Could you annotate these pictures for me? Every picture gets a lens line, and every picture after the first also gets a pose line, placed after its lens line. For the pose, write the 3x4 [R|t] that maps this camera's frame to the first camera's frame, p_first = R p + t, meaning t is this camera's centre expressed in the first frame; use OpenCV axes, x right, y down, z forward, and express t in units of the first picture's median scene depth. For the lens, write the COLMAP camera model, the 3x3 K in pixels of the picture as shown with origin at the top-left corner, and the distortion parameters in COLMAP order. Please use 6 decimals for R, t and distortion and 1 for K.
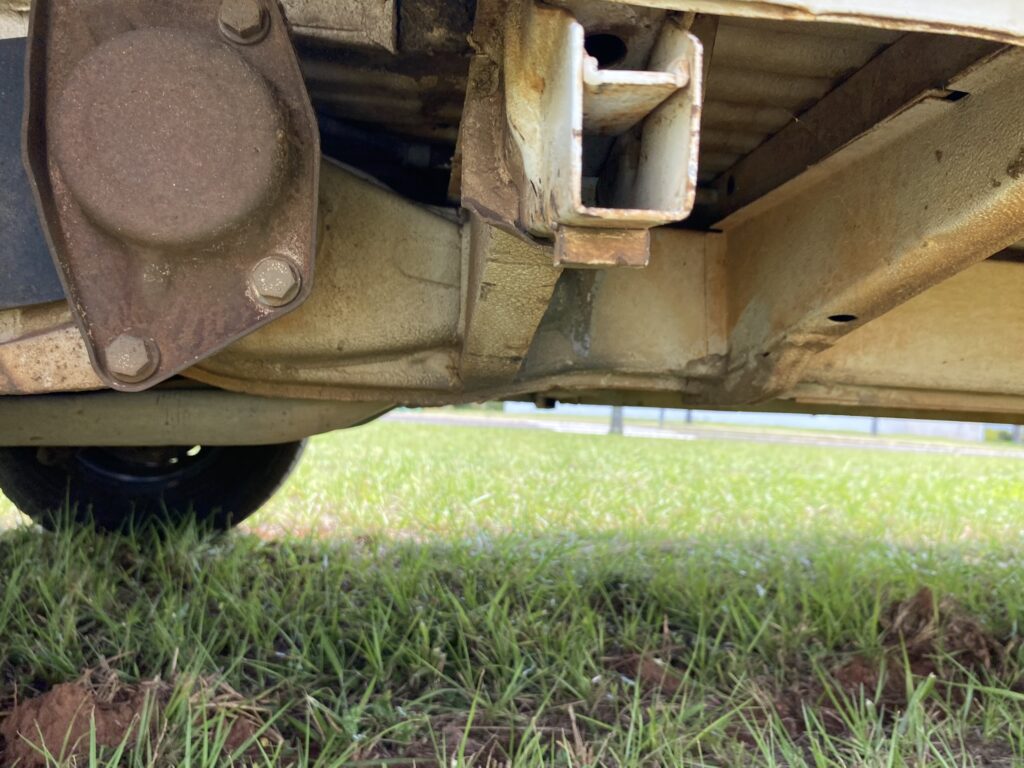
lens RADIAL K [[788.4, 0, 512.0], [0, 788.4, 384.0], [0, 0, 1]] dist [0.020694, -0.029917]
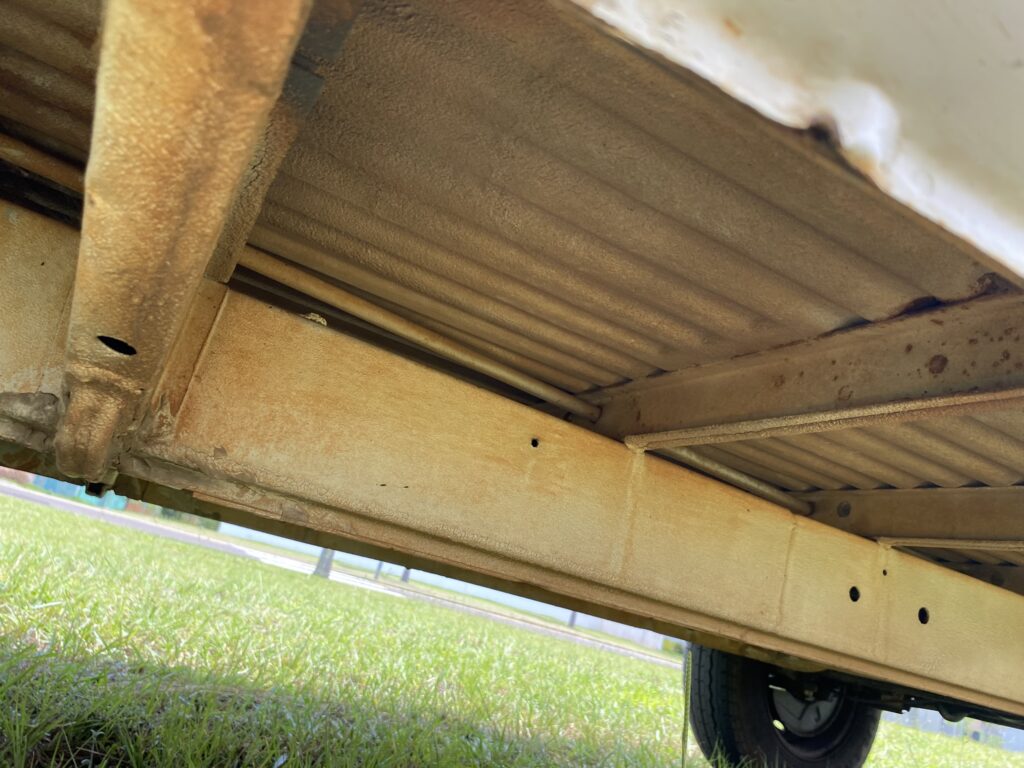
lens RADIAL K [[788.4, 0, 512.0], [0, 788.4, 384.0], [0, 0, 1]] dist [0.020694, -0.029917]
pose [[0.919473, 0.261022, 0.294002, 0.398955], [-0.202304, 0.955326, -0.215465, 0.020973], [-0.337109, 0.138636, 0.931202, 0.184926]]
